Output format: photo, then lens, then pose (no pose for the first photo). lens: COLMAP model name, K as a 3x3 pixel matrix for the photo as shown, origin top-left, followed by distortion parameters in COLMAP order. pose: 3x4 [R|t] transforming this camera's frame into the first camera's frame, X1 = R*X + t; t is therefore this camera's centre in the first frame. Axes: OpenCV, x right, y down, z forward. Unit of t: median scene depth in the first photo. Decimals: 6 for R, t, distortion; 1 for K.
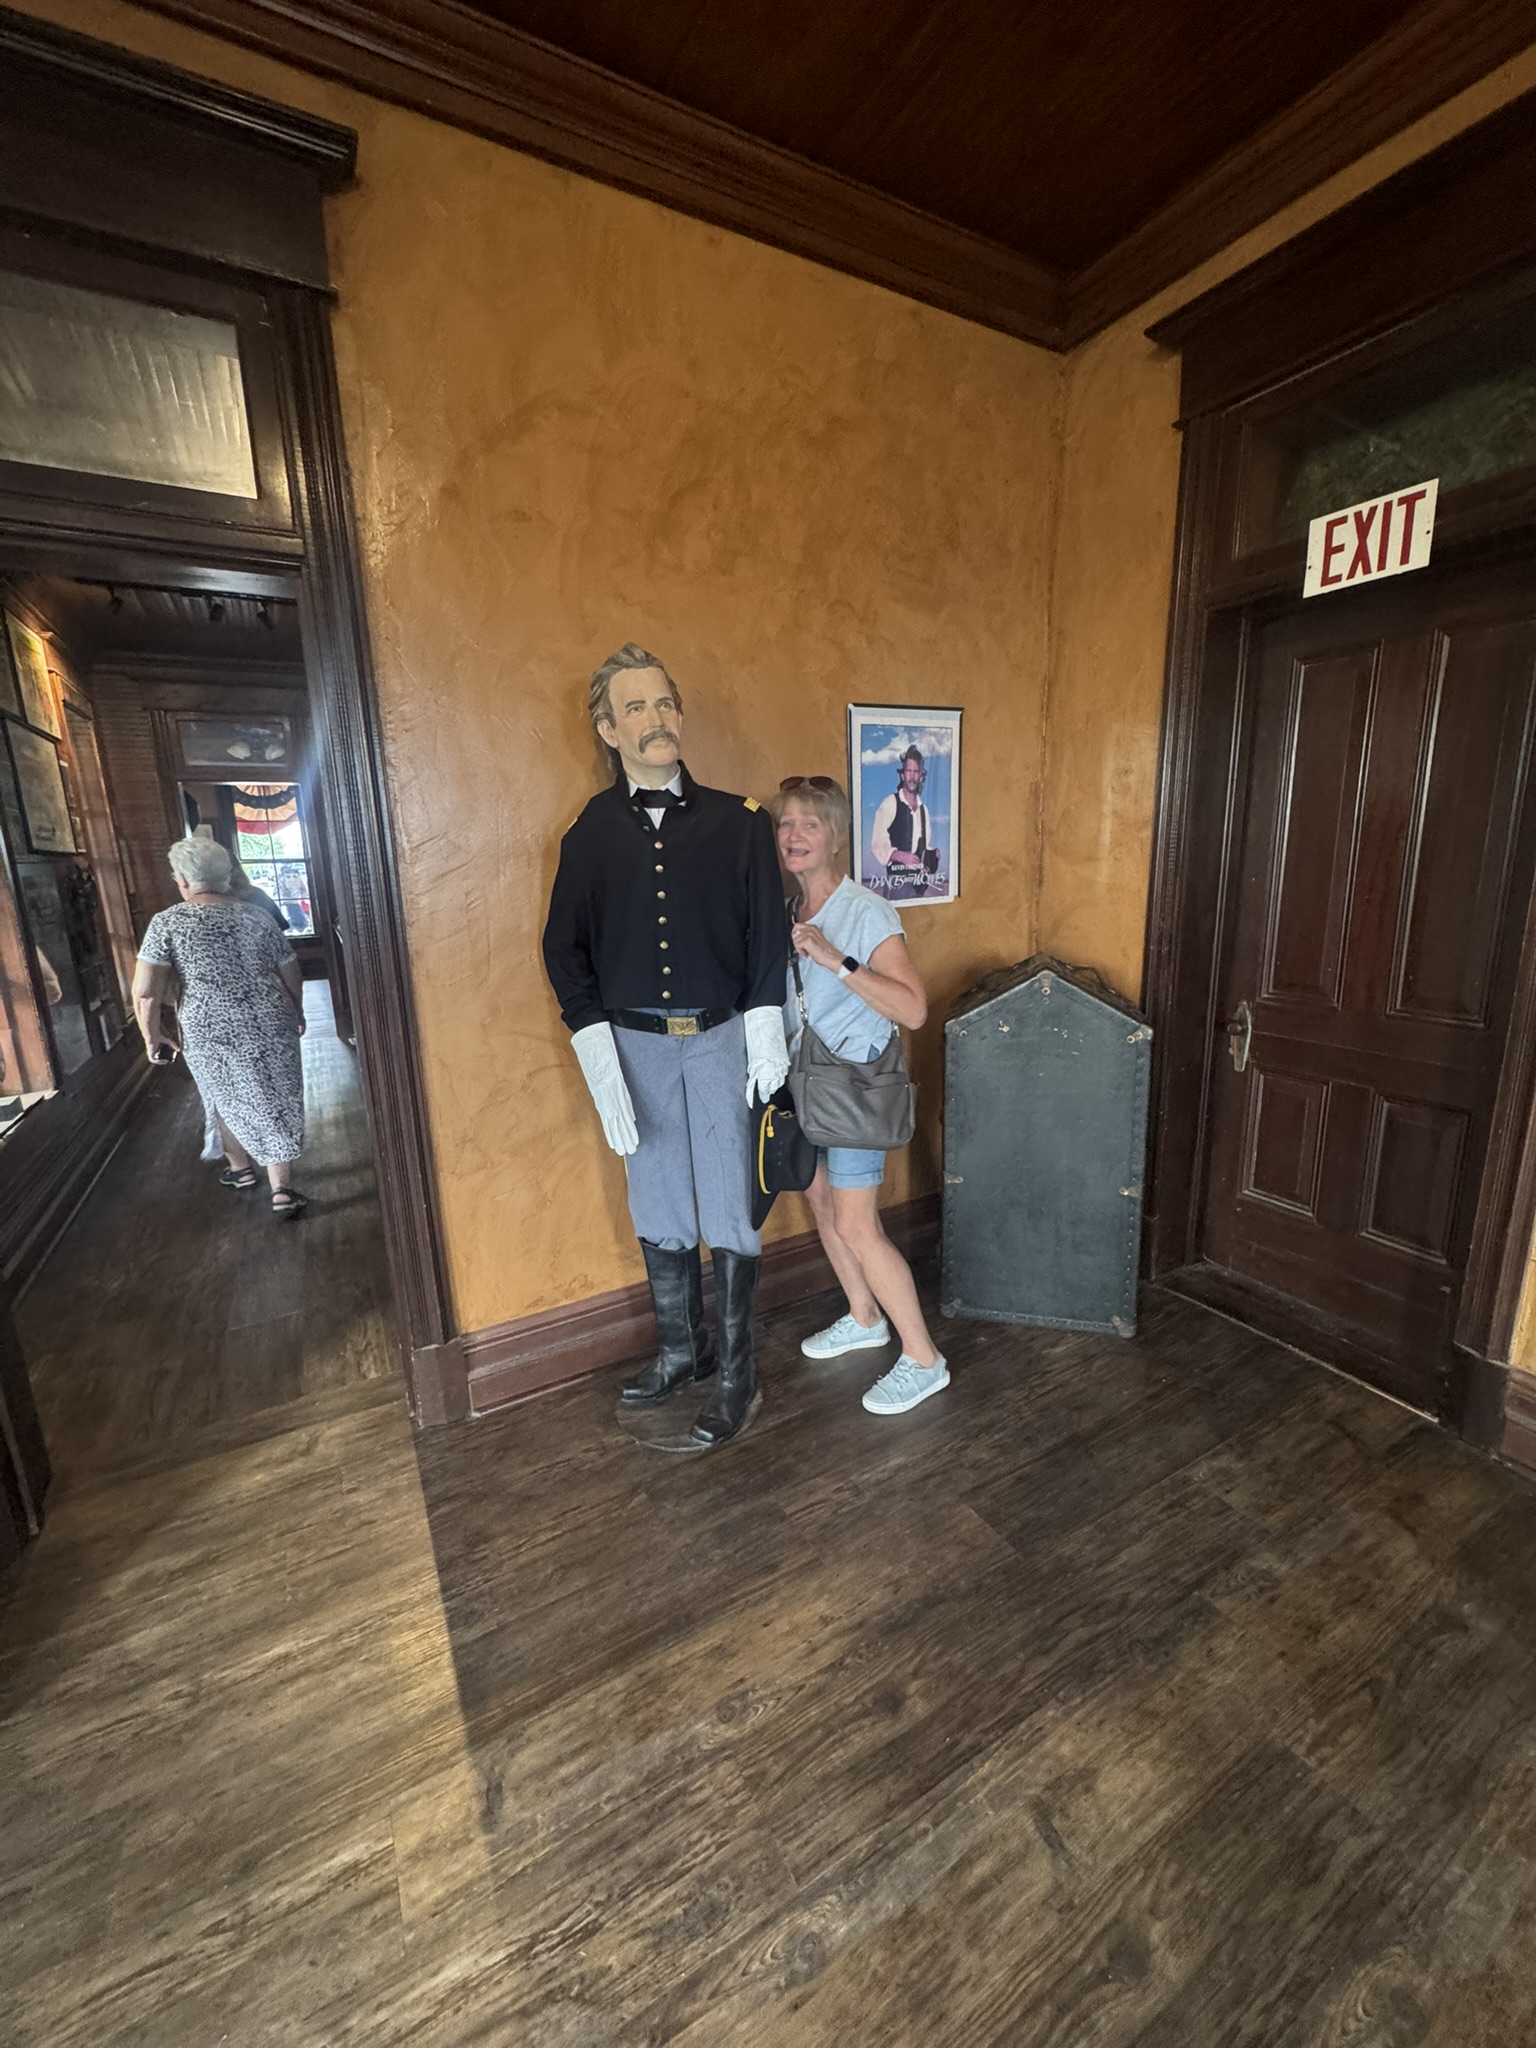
lens RADIAL K [[820.8, 0, 772.0], [0, 820.8, 1026.2], [0, 0, 1]] dist [-0.000439, -0.000048]
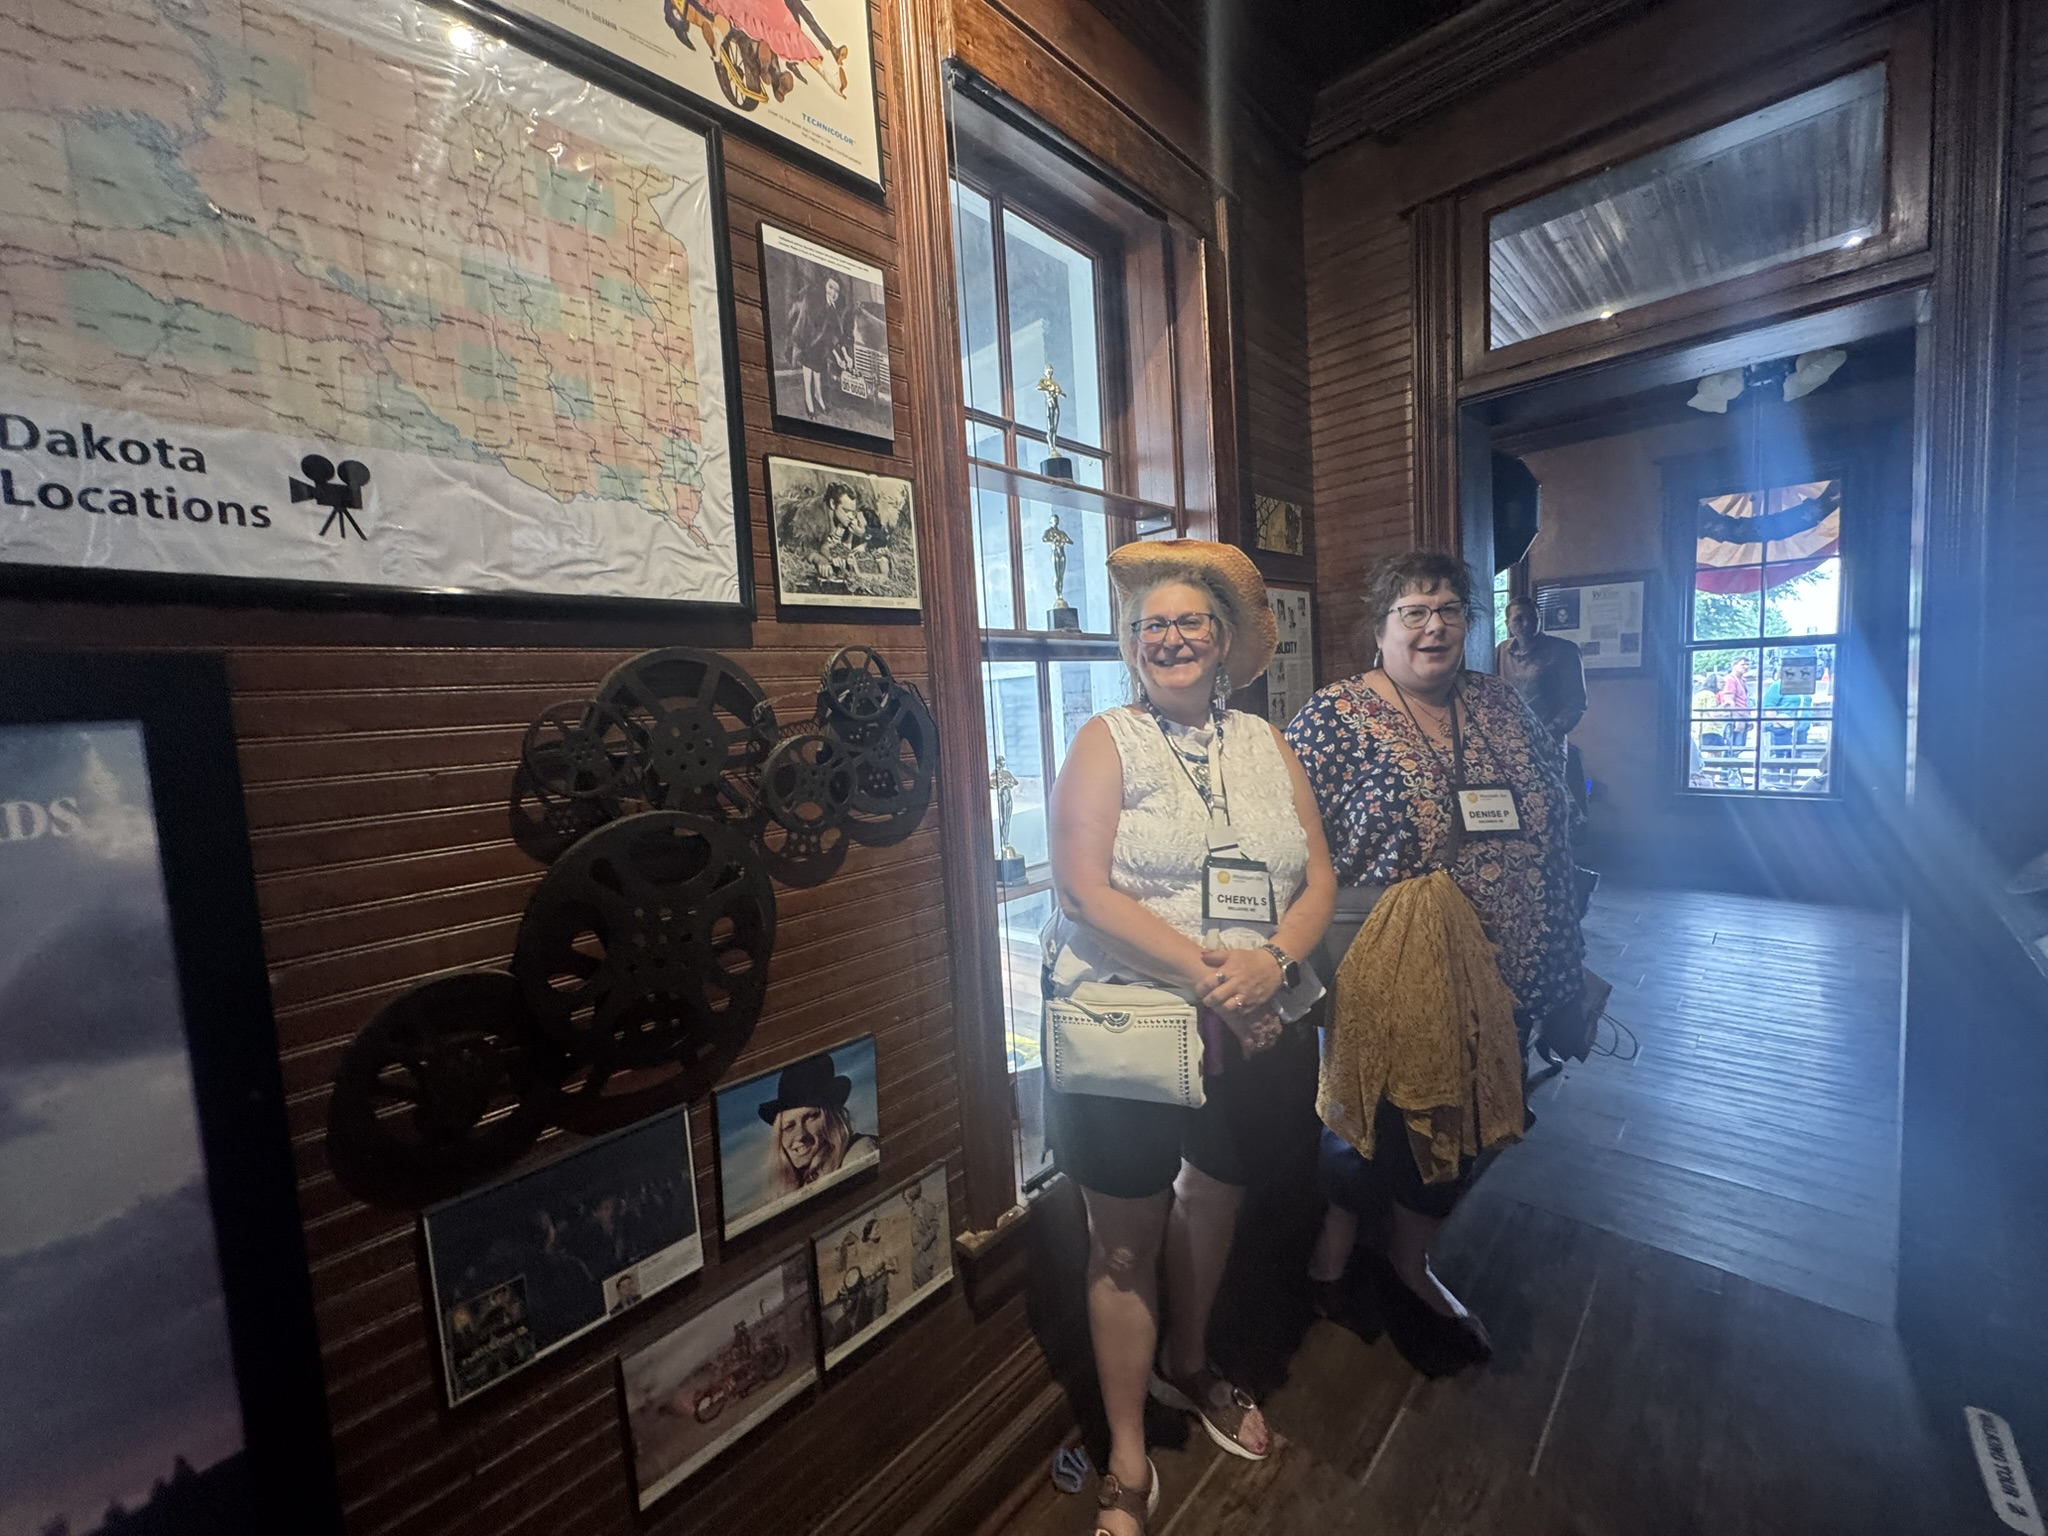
lens RADIAL K [[820.8, 0, 1026.7], [0, 820.8, 765.0], [0, 0, 1]] dist [-0.000439, -0.000048]
pose [[0.290742, 0.094124, -0.952160, -0.255627], [-0.150629, 0.987243, 0.051598, -0.086268], [0.944870, 0.128421, 0.301211, 0.437345]]
